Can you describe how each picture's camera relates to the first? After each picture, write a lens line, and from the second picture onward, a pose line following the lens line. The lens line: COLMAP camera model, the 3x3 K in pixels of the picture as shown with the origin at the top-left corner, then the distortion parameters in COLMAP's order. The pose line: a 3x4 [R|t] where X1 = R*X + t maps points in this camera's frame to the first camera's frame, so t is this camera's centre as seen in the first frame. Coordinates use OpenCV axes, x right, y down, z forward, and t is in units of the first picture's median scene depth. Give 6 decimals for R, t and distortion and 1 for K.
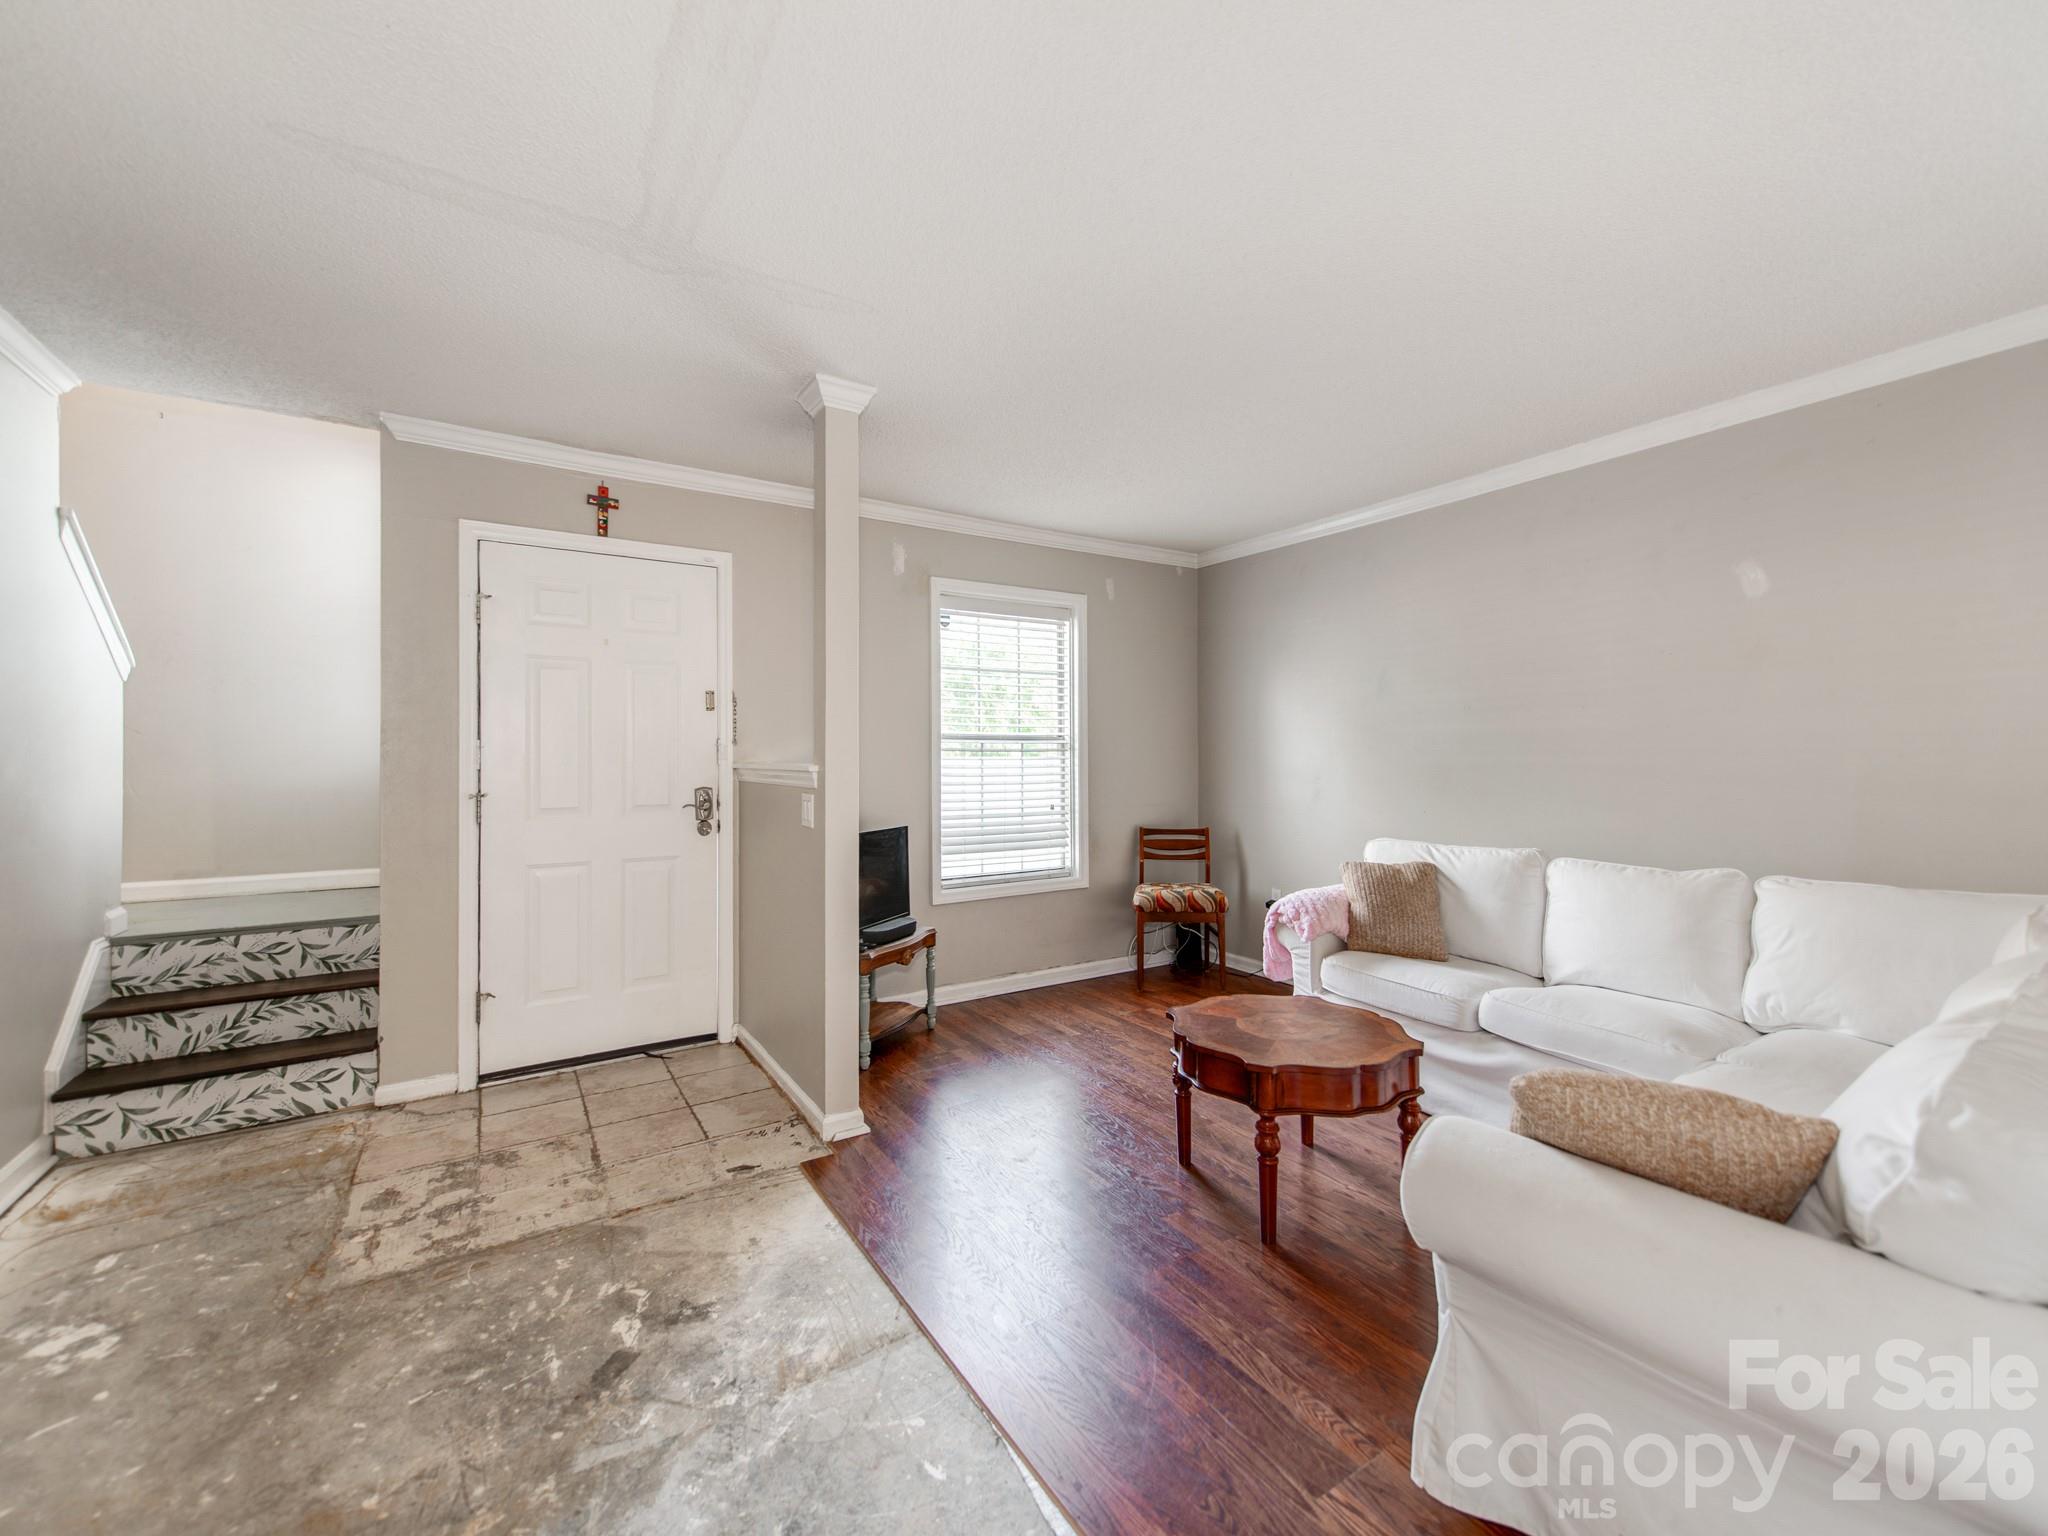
lens RADIAL K [[838.7, 0, 1007.2], [0, 838.7, 758.1], [0, 0, 1]] dist [0.015046, -0.000204]
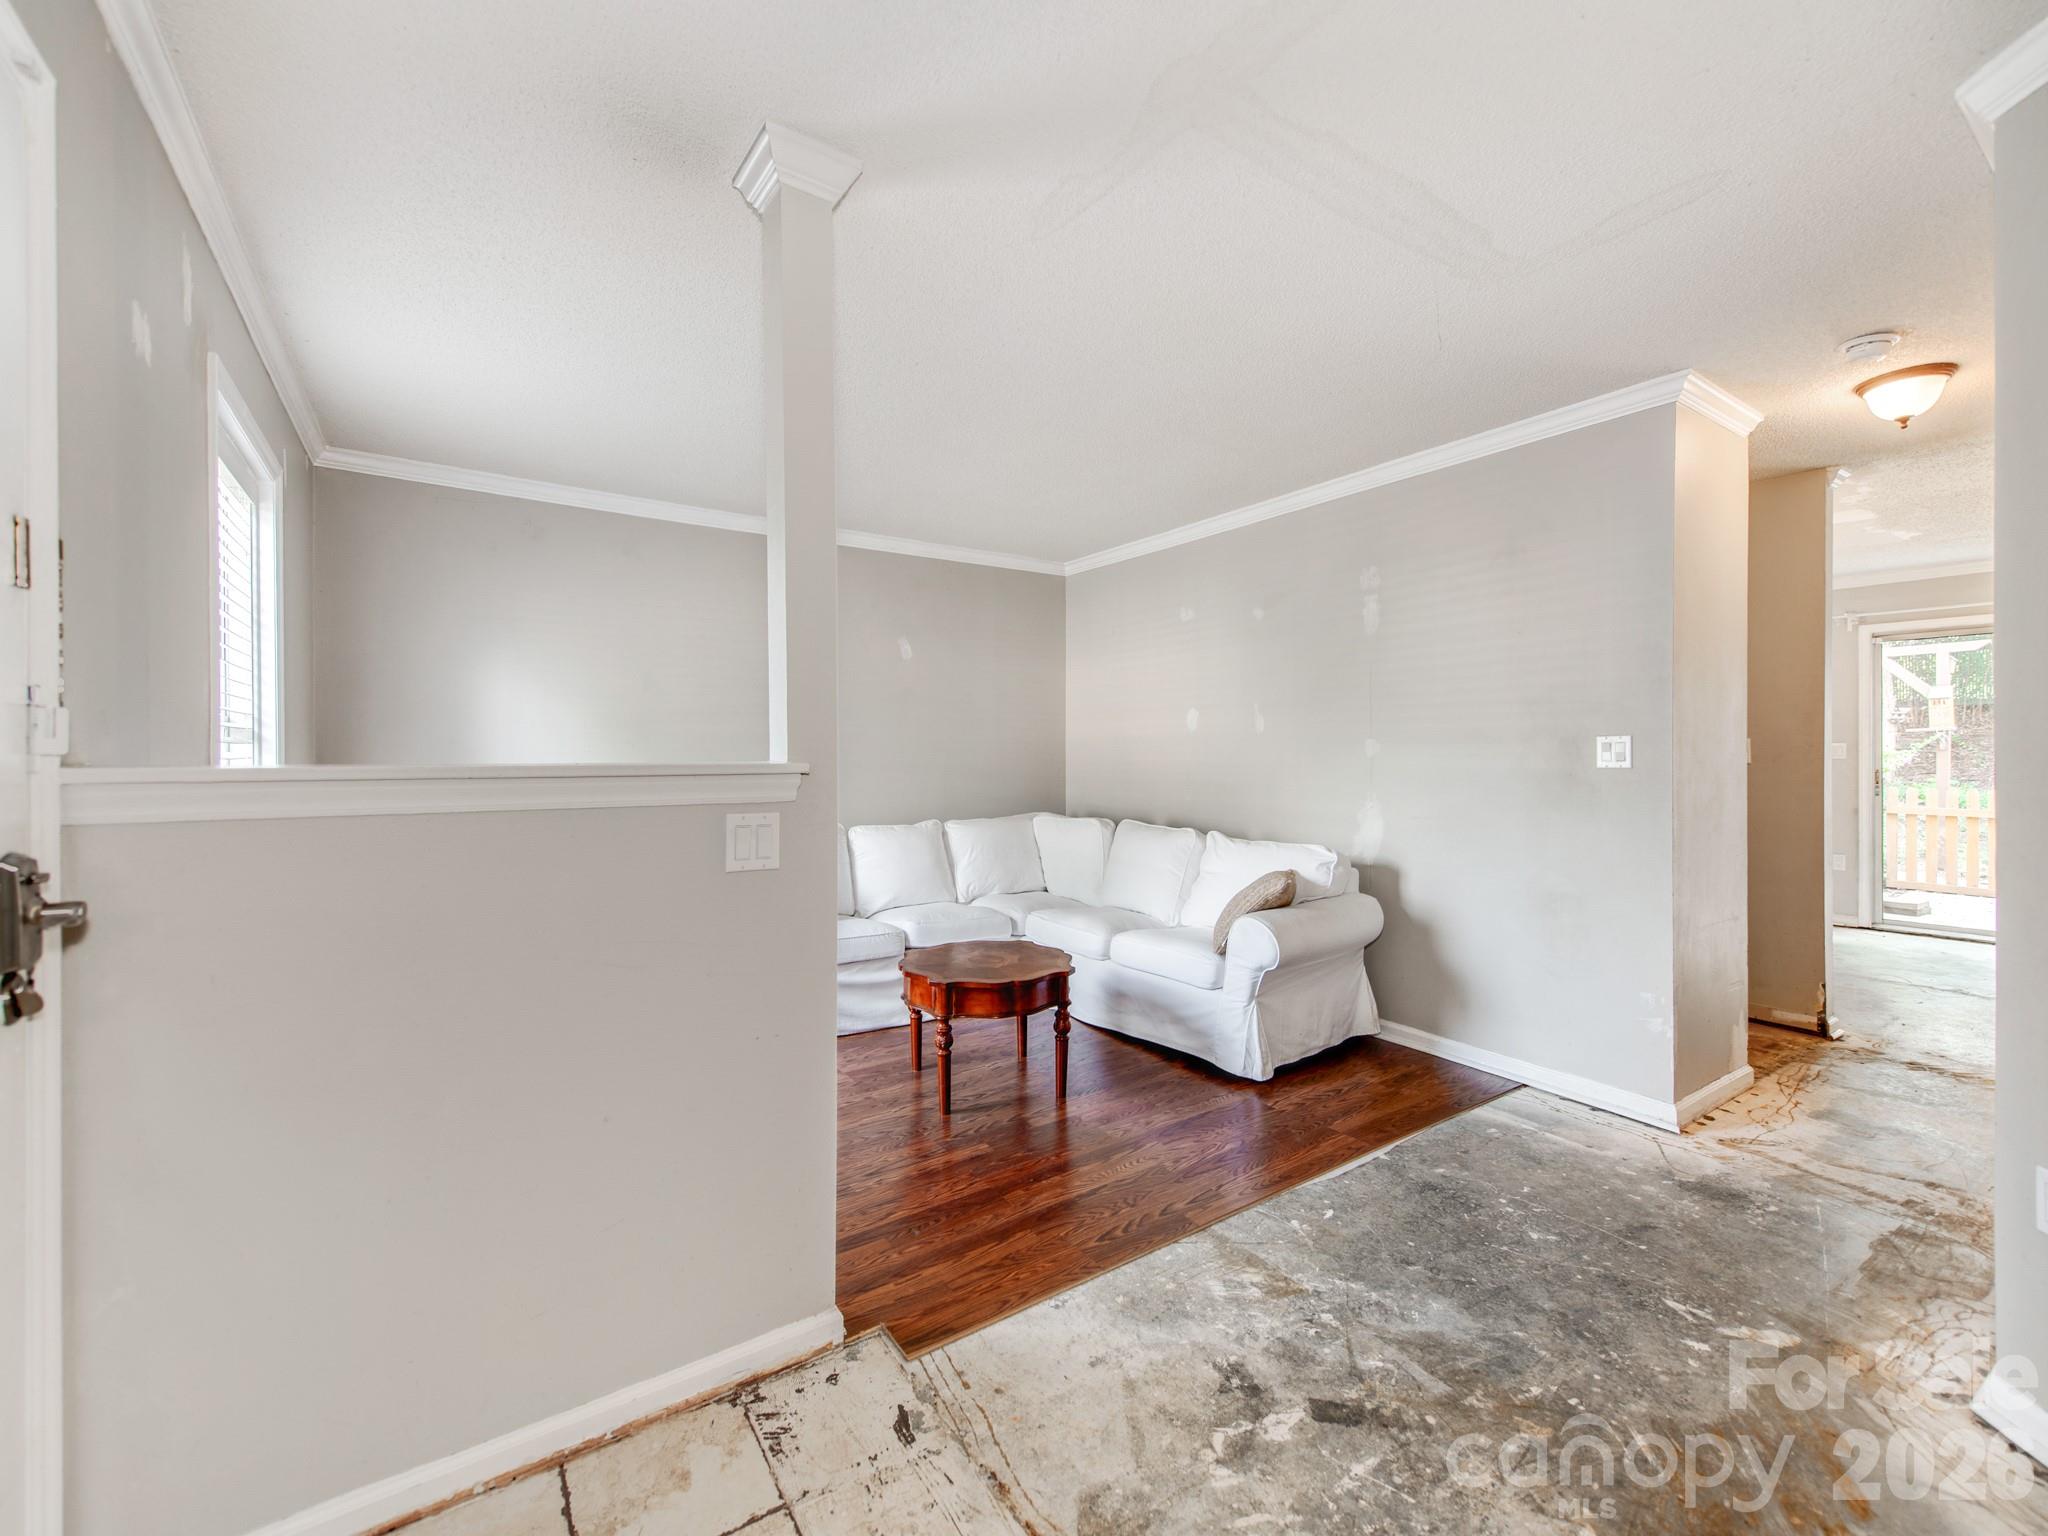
lens RADIAL K [[838.7, 0, 1092.6], [0, 838.7, 760.8], [0, 0, 1]] dist [0.015046, -0.000204]
pose [[-0.076517, -0.001889, 0.997066, -1.363905], [0.008851, 0.999958, 0.002573, 0.023050], [-0.997029, 0.009022, -0.076497, 1.344637]]
